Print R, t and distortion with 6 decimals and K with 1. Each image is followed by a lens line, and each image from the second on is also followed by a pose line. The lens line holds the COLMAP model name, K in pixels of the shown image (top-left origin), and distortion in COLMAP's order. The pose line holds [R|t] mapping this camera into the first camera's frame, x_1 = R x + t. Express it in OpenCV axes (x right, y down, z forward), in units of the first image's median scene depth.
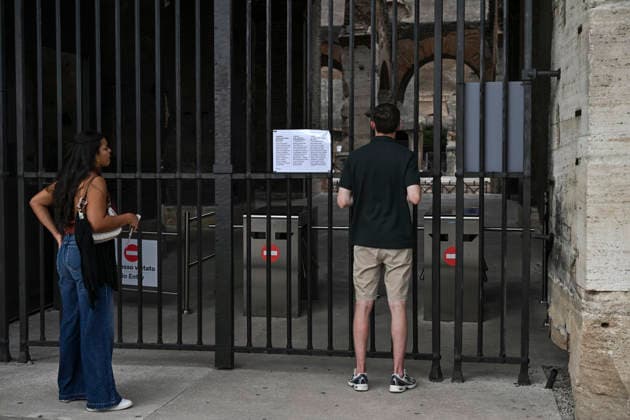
lens RADIAL K [[963.3, 0, 315.0], [0, 963.3, 210.0], [0, 0, 1]] dist [0.025770, 0.029935]
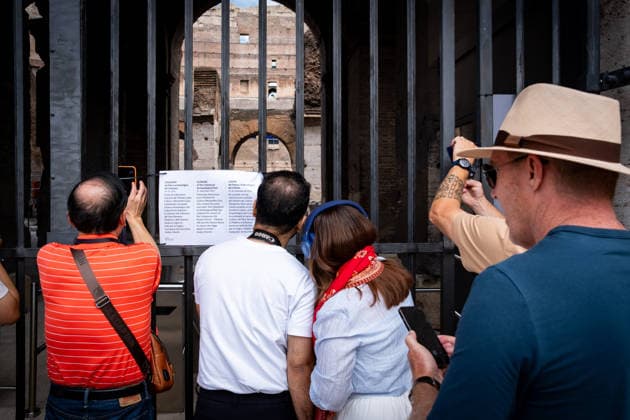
lens RADIAL K [[592.9, 0, 315.0], [0, 592.9, 210.0], [0, 0, 1]] dist [-0.087307, 0.183236]
pose [[0.968614, -0.004745, 0.248523, -0.040962], [0.014967, 0.999117, -0.039256, -0.044742], [-0.248118, 0.041744, 0.967830, 0.639780]]
